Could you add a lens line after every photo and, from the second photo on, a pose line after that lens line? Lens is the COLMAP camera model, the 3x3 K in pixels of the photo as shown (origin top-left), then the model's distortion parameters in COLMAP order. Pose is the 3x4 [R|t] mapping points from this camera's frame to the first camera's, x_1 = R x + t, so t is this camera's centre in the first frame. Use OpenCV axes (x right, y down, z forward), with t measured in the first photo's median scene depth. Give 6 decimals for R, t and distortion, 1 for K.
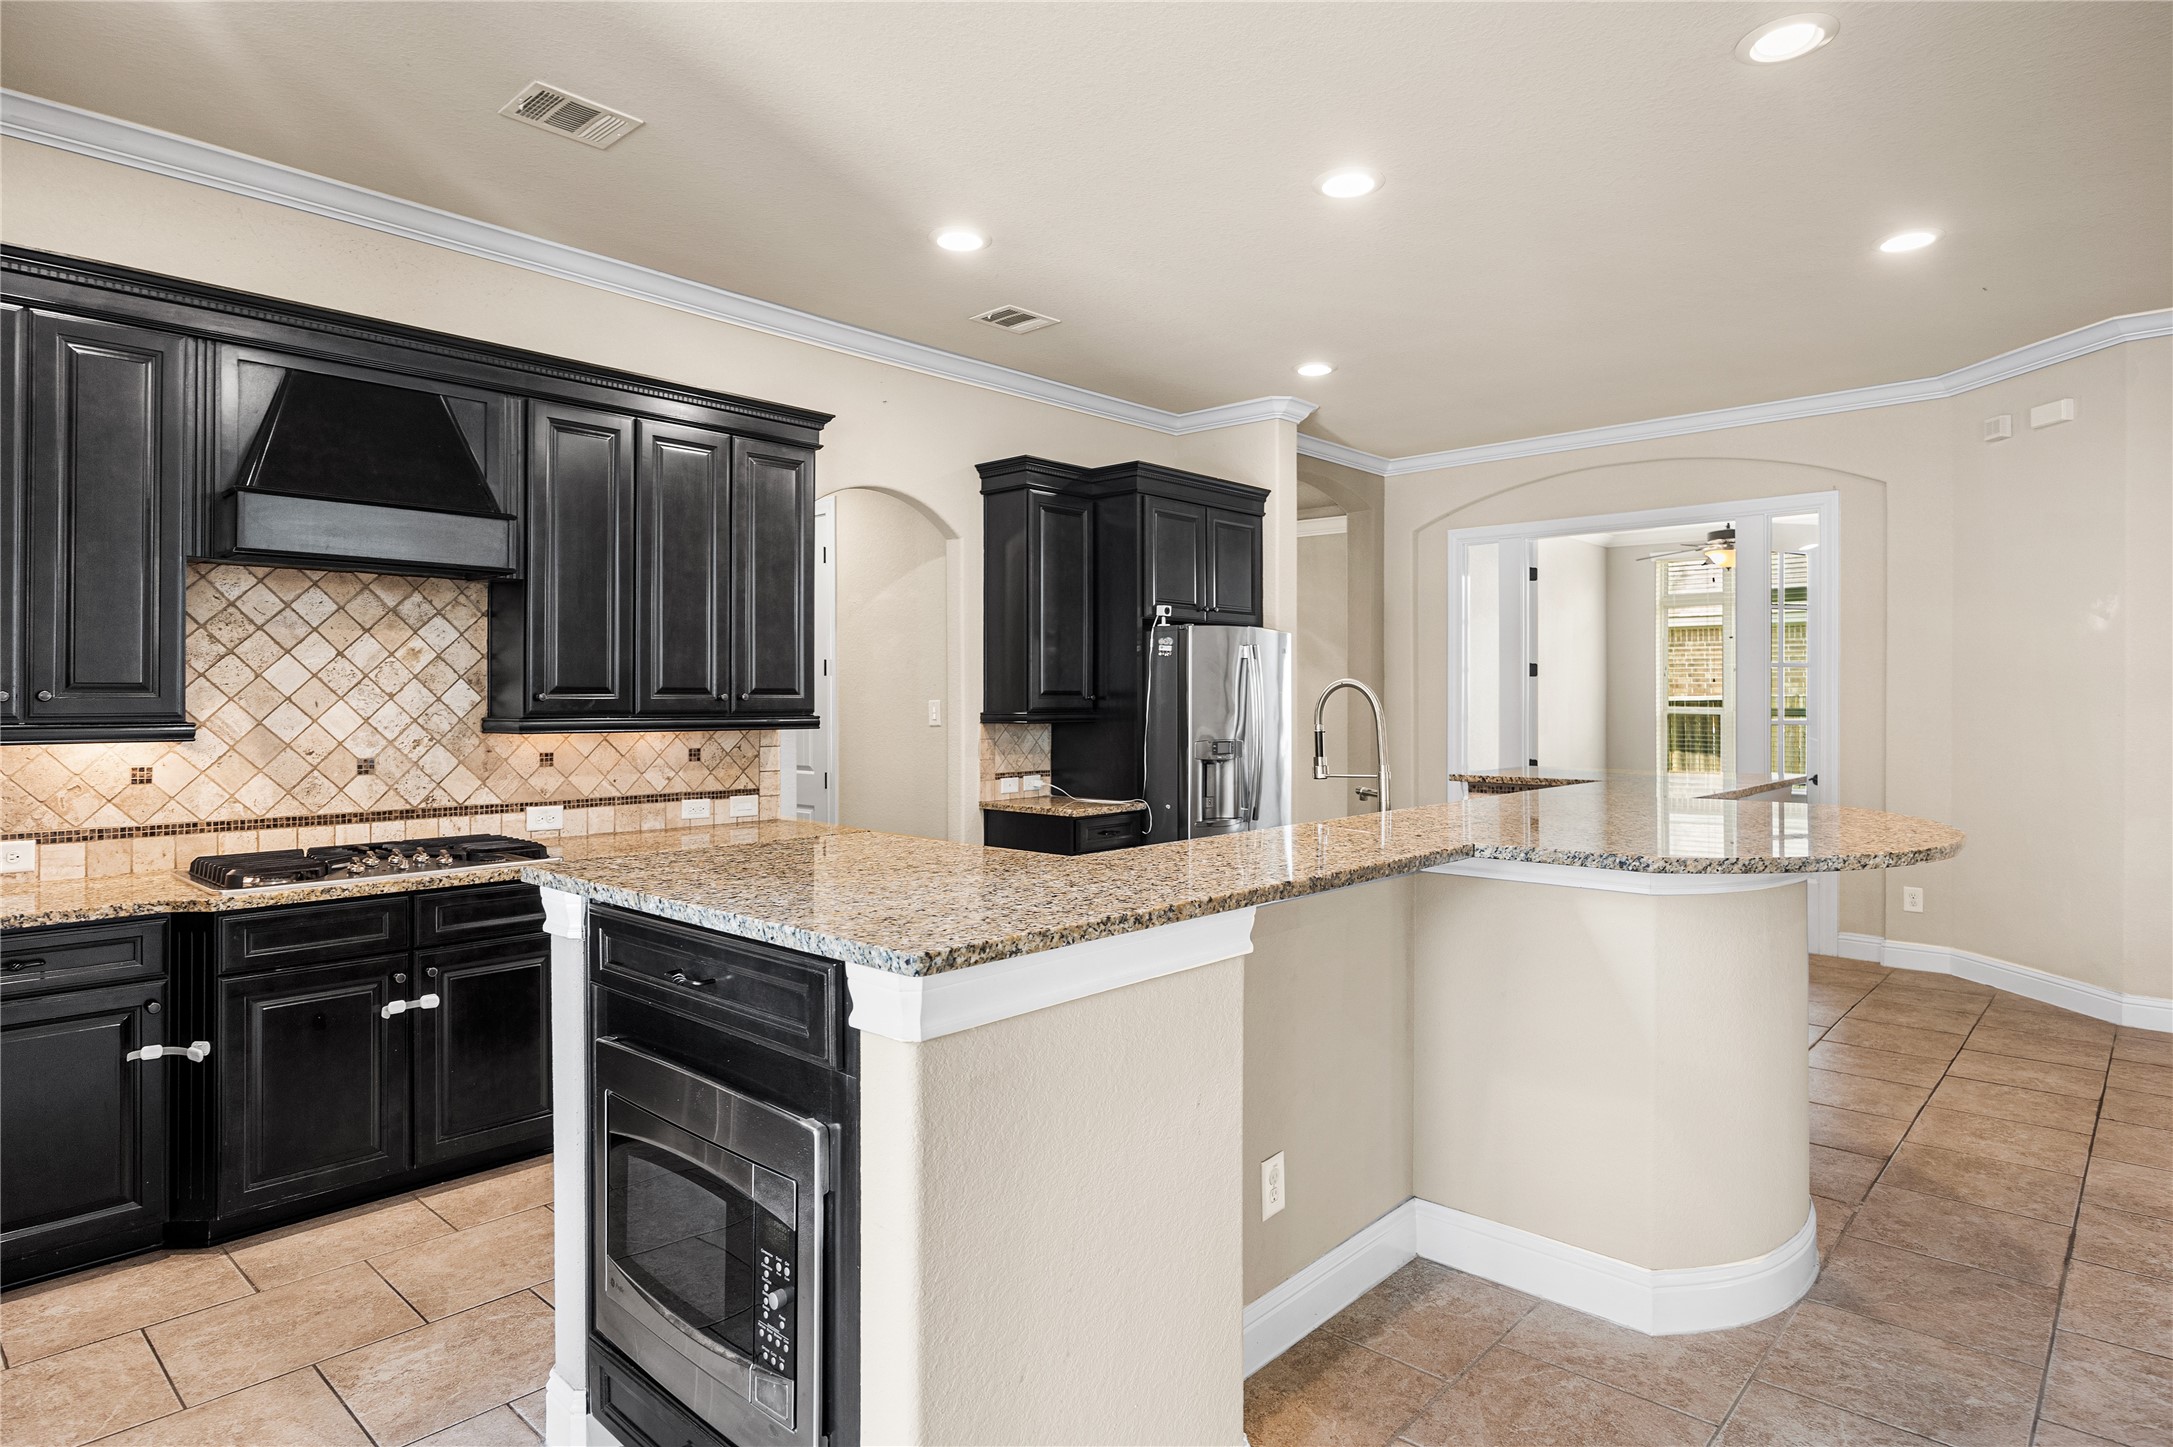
lens RADIAL K [[1202.1, 0, 1109.3], [0, 1202.1, 705.4], [0, 0, 1]] dist [0.000265, 0.000223]
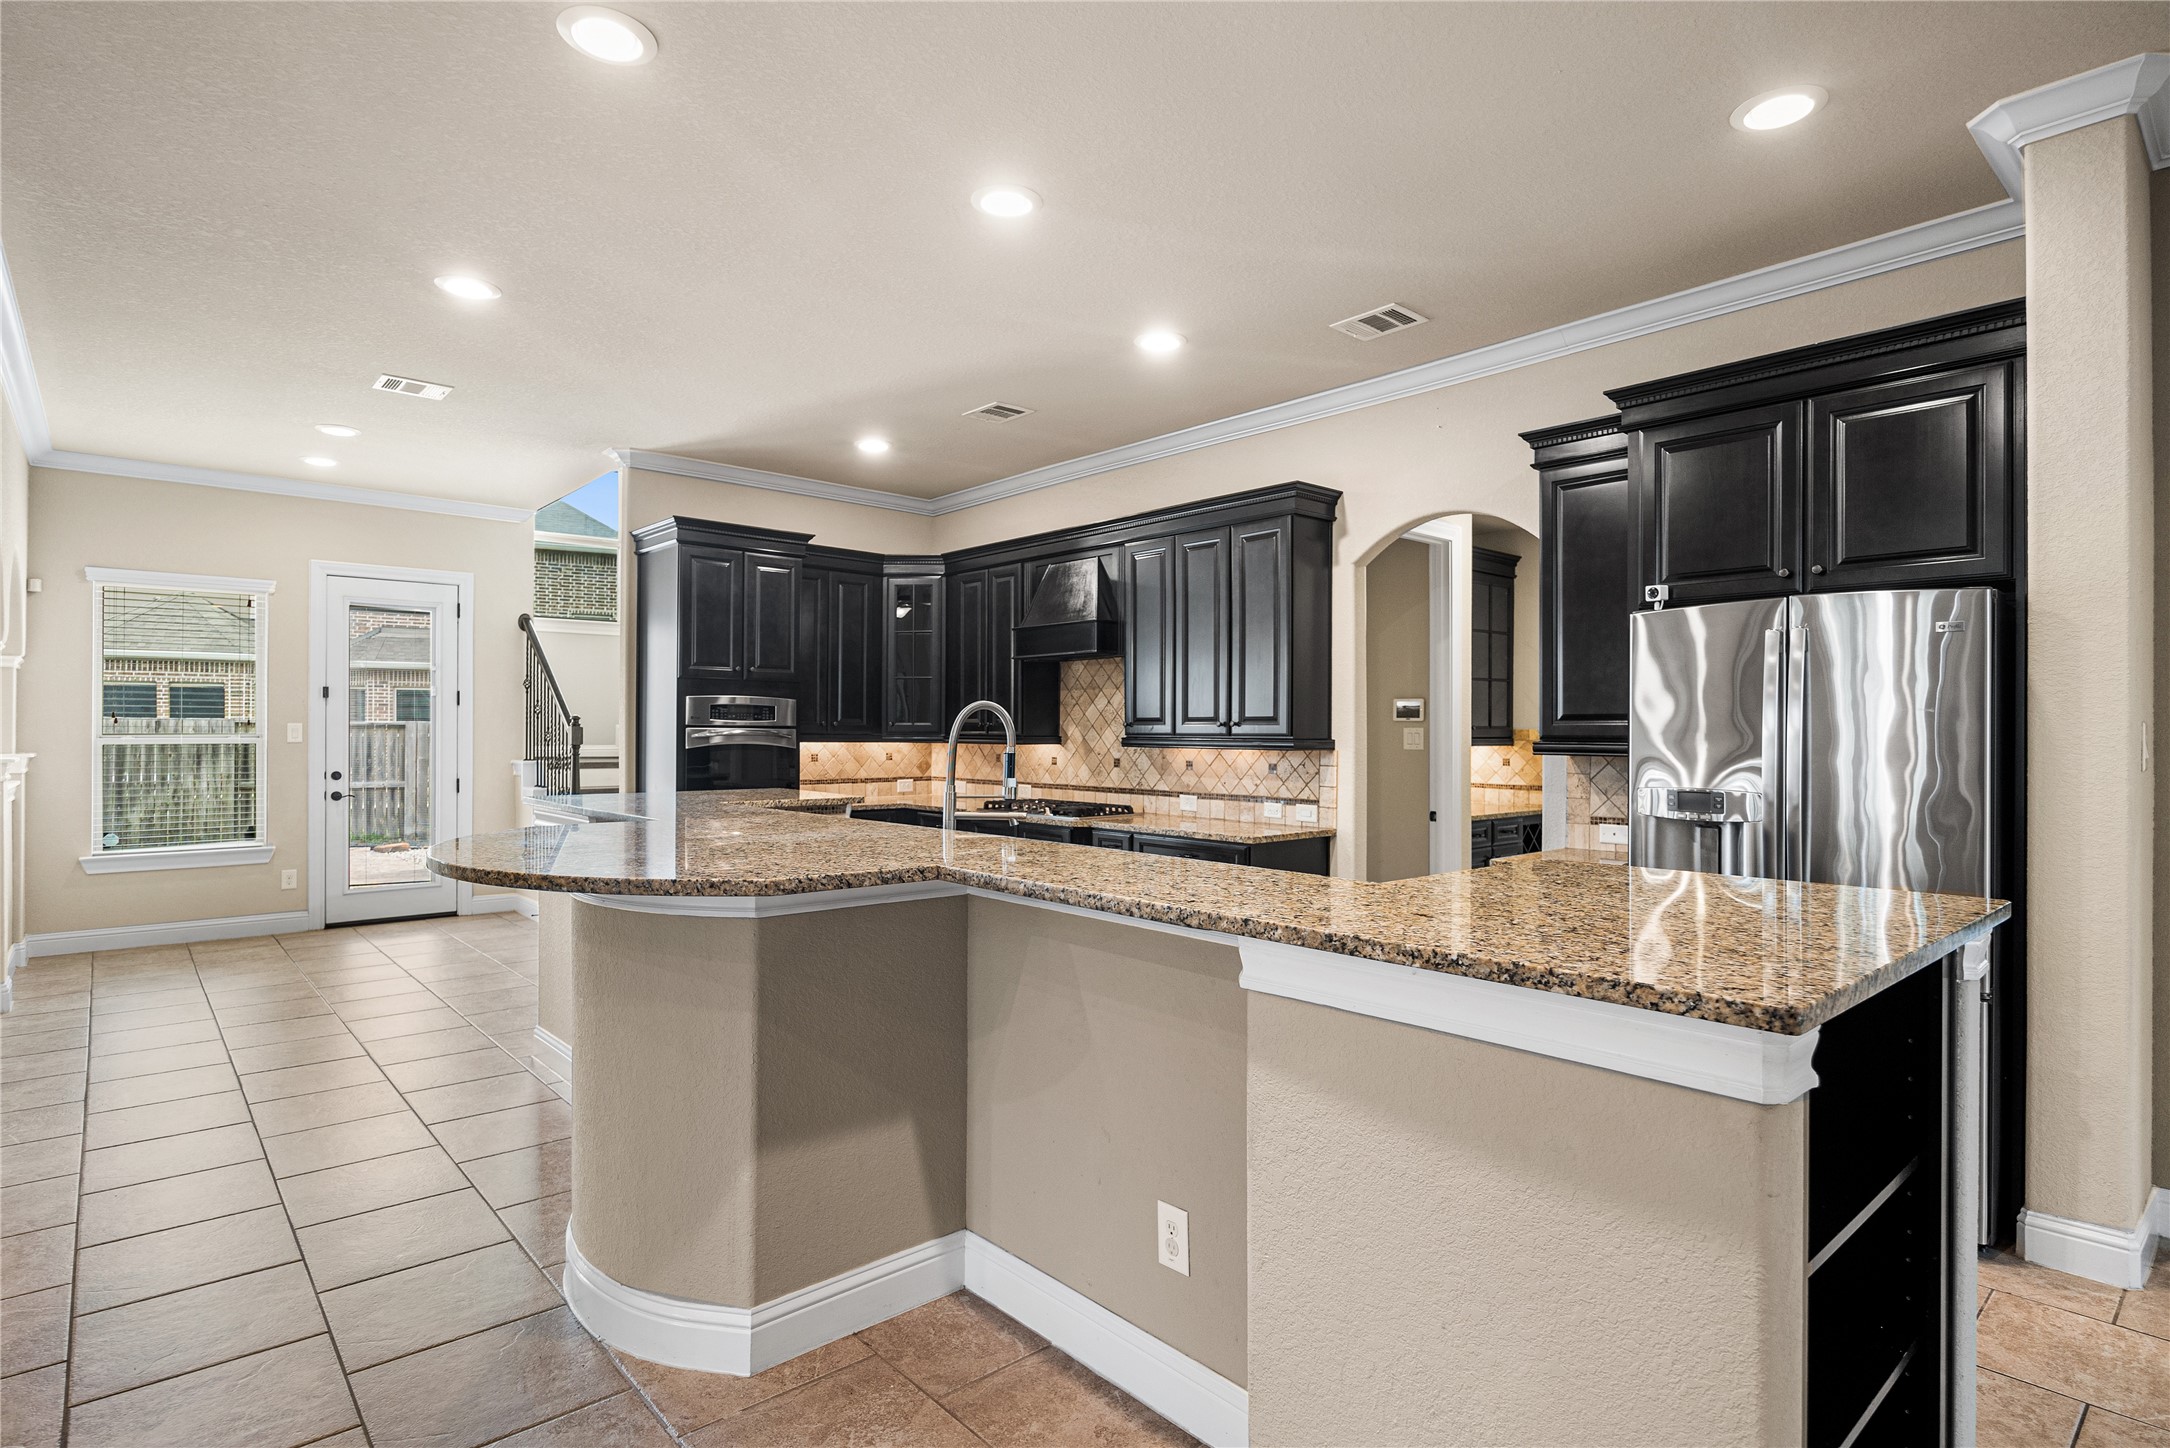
lens RADIAL K [[1110.3, 0, 1090.0], [0, 1110.3, 725.2], [0, 0, 1]] dist [0.000566, -0.000426]
pose [[-0.090818, -0.010084, -0.995816, 0.895529], [-0.014840, 0.999851, -0.008771, 0.007766], [0.995757, 0.013982, -0.090954, 0.935595]]
